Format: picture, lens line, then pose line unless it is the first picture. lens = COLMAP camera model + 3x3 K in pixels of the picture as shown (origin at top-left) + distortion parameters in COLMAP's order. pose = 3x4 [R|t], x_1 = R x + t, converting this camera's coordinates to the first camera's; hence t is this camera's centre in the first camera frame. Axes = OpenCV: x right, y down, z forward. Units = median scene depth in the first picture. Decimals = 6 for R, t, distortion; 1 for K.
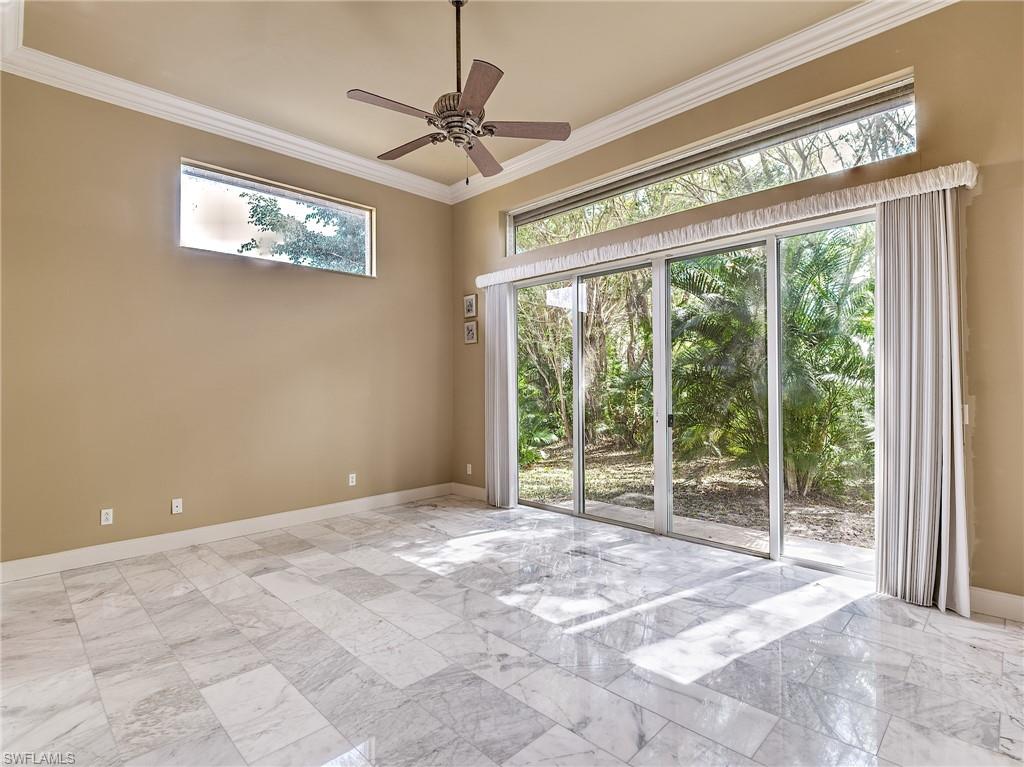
lens RADIAL K [[512.9, 0, 512.6], [0, 512.9, 379.9], [0, 0, 1]] dist [0.004356, -0.010041]
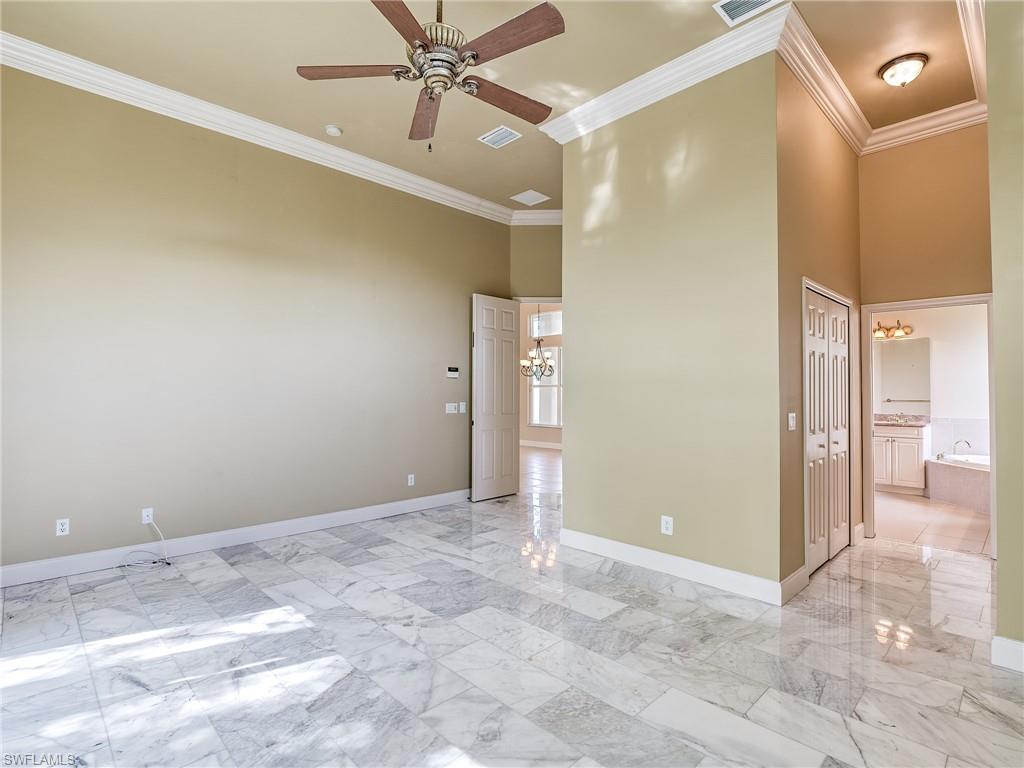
lens RADIAL K [[512.9, 0, 512.6], [0, 512.9, 380.4], [0, 0, 1]] dist [0.004356, -0.010041]
pose [[-0.999849, 0.007013, 0.015908, -0.279664], [0.006482, 0.999429, -0.033156, 0.022589], [-0.016131, -0.033048, -0.999324, 2.175791]]
